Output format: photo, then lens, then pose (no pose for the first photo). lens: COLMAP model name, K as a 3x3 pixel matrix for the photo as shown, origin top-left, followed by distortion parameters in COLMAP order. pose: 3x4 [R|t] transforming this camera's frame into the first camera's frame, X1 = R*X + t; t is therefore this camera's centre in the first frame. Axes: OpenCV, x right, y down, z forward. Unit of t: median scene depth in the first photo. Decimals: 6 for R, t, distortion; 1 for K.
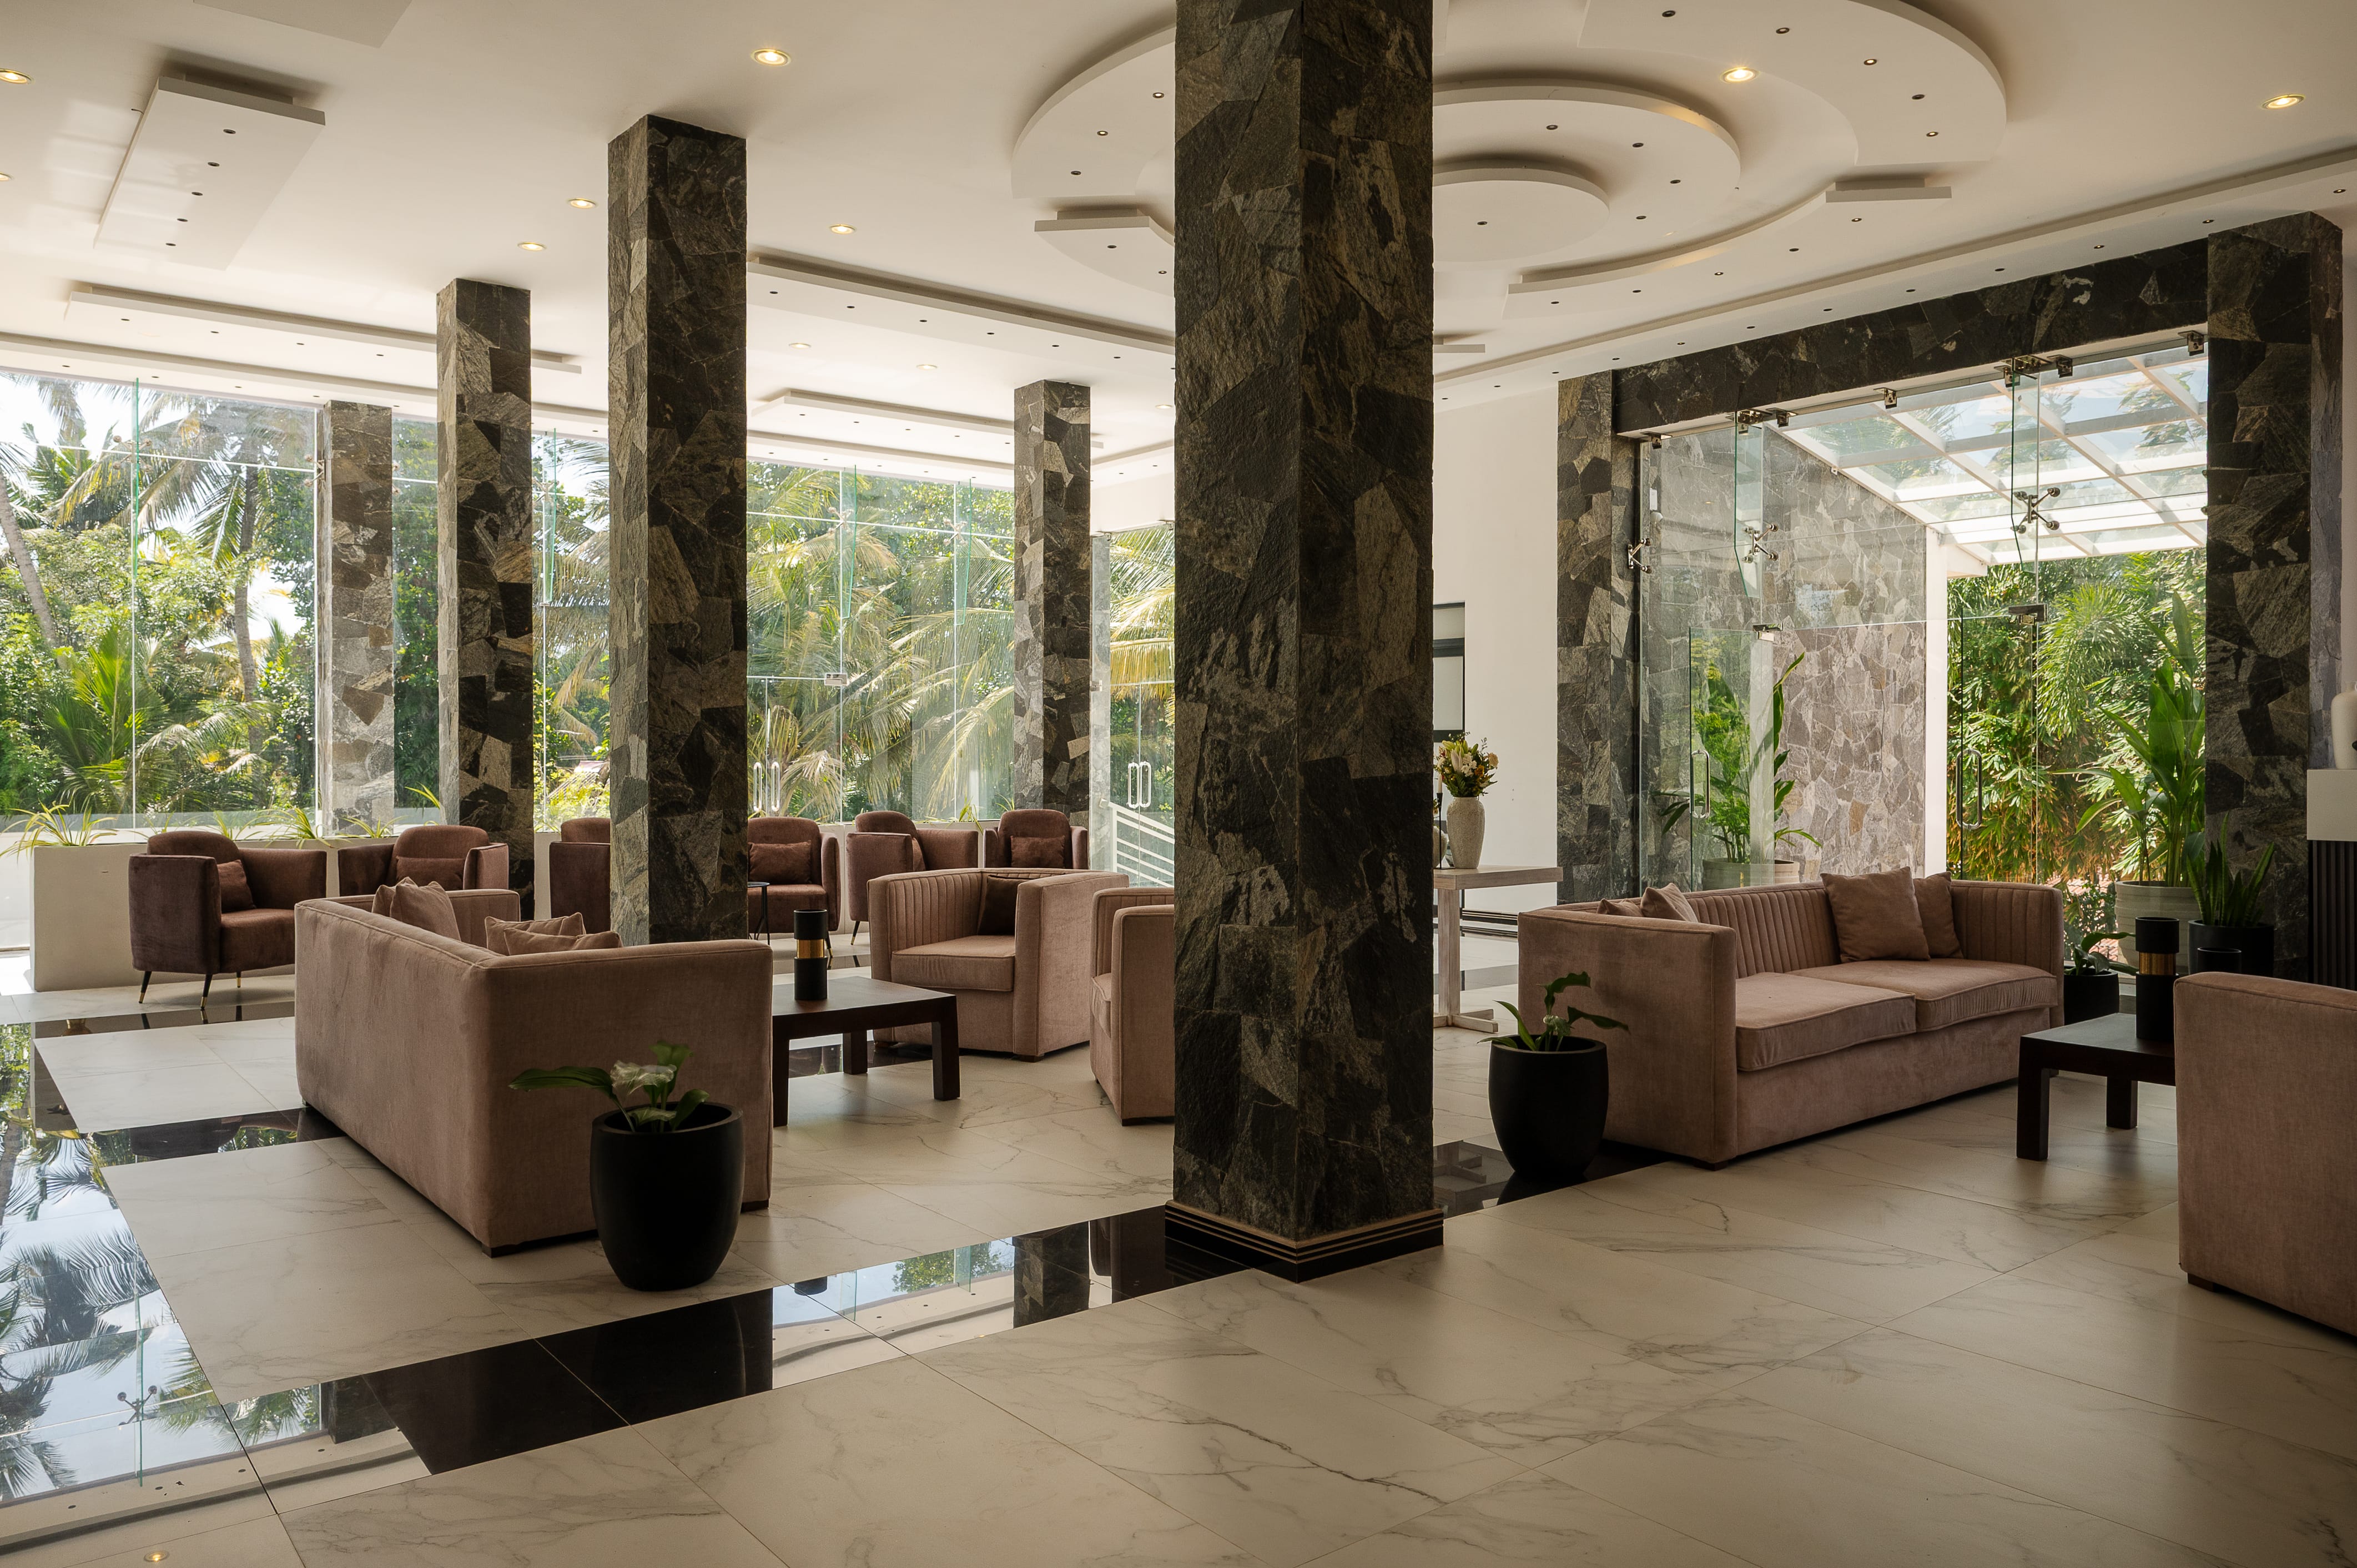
lens RADIAL K [[1632.9, 0, 1185.4], [0, 1632.9, 779.3], [0, 0, 1]] dist [-0.000300, -0.005911]
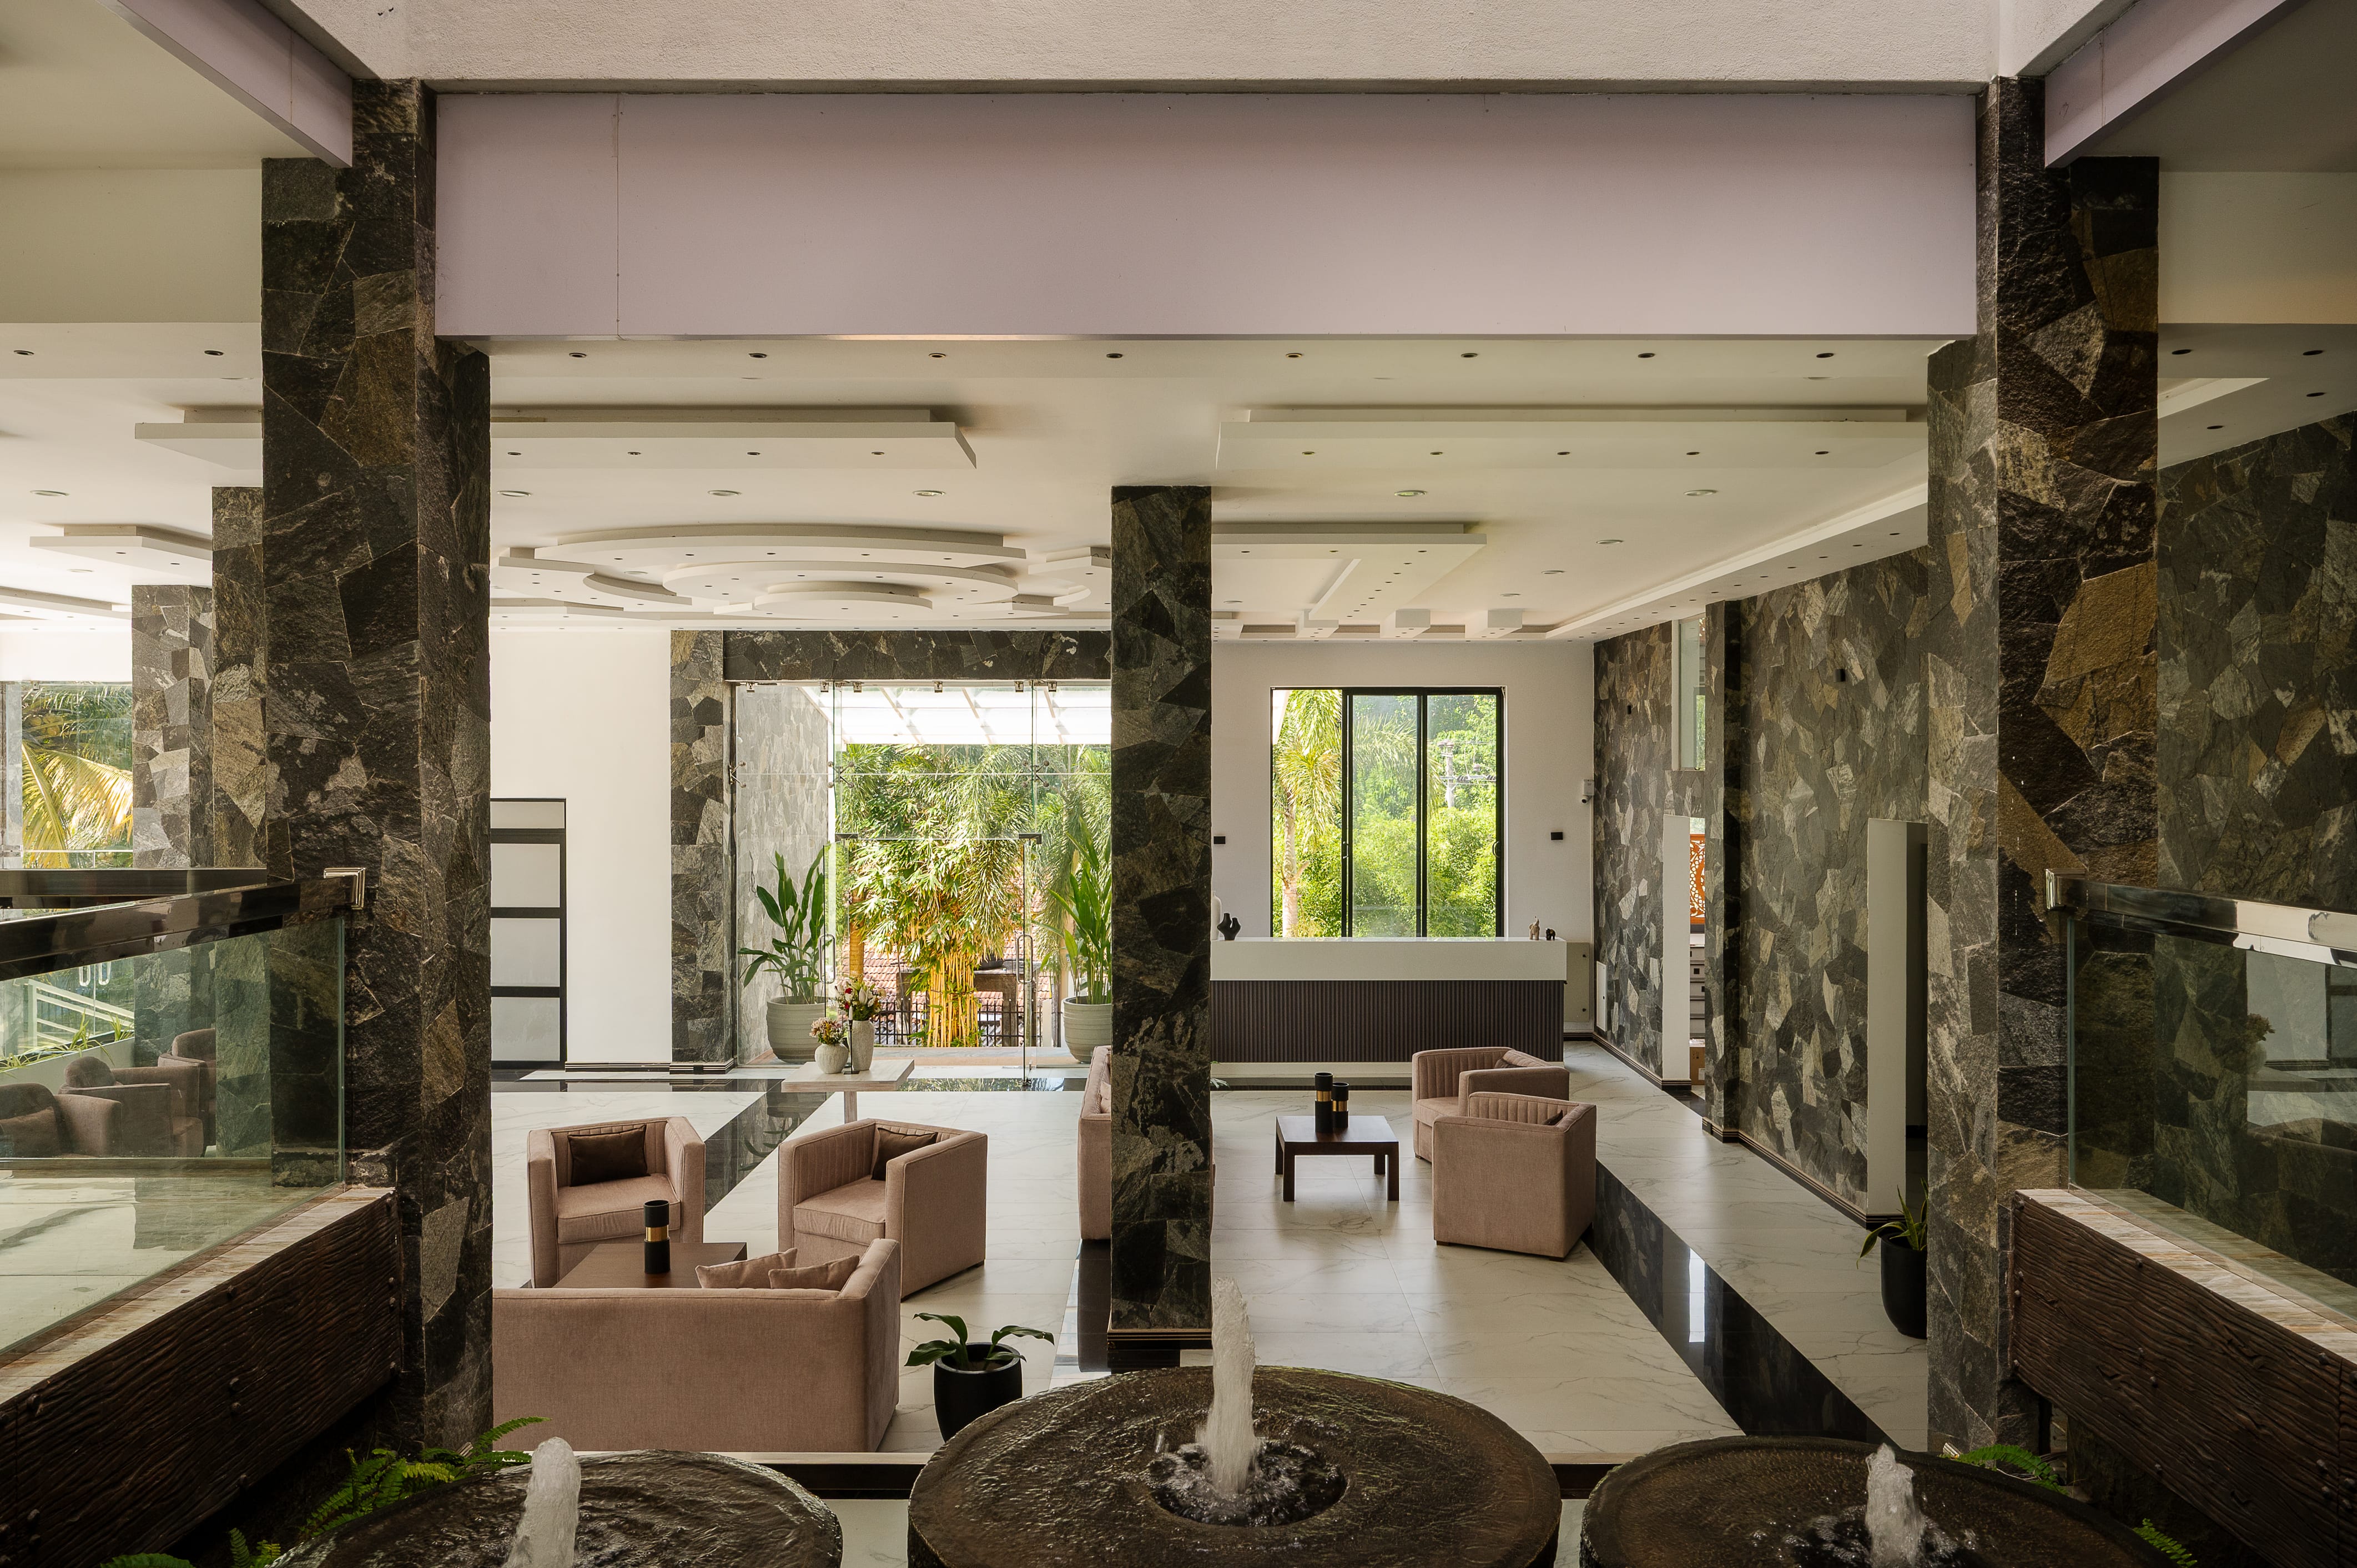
lens RADIAL K [[1632.9, 0, 1178.9], [0, 1632.9, 777.9], [0, 0, 1]] dist [-0.000300, -0.005911]
pose [[0.621150, -0.008741, 0.783643, -0.514345], [0.010326, 0.999942, 0.002969, -0.134380], [-0.783623, 0.006248, 0.621205, -0.071669]]
